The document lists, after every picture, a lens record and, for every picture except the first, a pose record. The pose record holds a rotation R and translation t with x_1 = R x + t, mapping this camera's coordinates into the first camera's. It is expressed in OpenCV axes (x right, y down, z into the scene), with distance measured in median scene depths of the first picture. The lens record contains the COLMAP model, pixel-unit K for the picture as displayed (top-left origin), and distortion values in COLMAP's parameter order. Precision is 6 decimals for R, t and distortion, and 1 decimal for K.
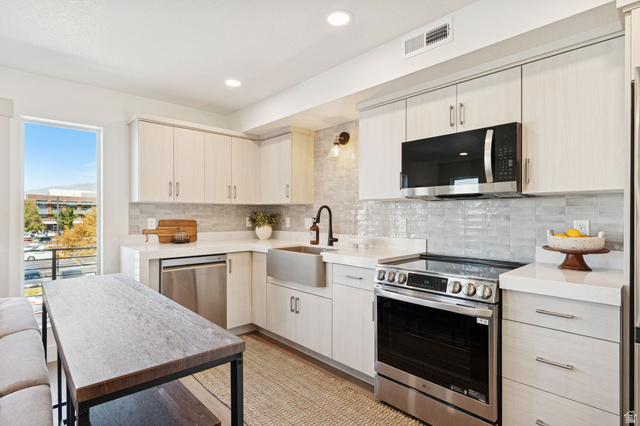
lens RADIAL K [[331.0, 0, 320.0], [0, 331.0, 213.0], [0, 0, 1]] dist [0.001224, 0.000122]
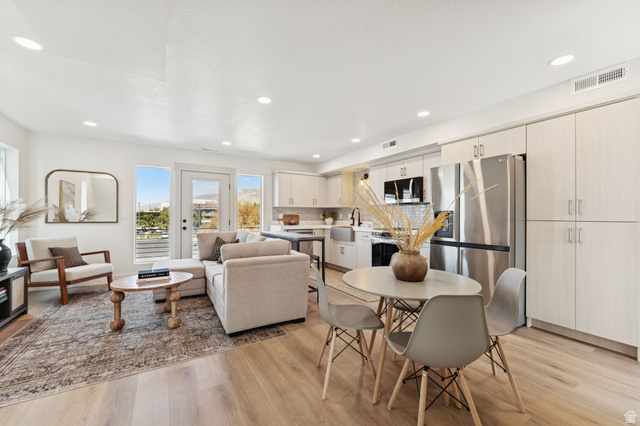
lens RADIAL K [[258.6, 0, 320.3], [0, 258.6, 215.5], [0, 0, 1]] dist [-0.000551, 0.000101]
pose [[0.979821, 0.001309, -0.199874, 0.121102], [-0.001227, 0.999999, 0.000532, 0.027575], [0.199875, -0.000276, 0.979821, -0.725594]]
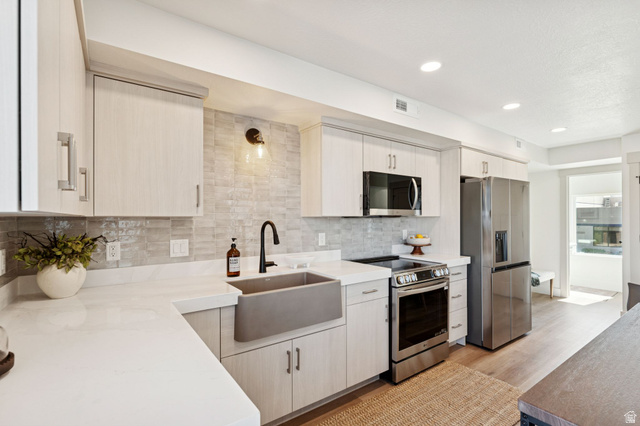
lens RADIAL K [[296.5, 0, 321.7], [0, 296.5, 216.2], [0, 0, 1]] dist [-0.000537, -0.000196]
pose [[0.130285, 0.004697, 0.991465, -0.631301], [-0.001807, 0.999988, -0.004499, -0.030039], [-0.991475, -0.001206, 0.130292, 0.760270]]
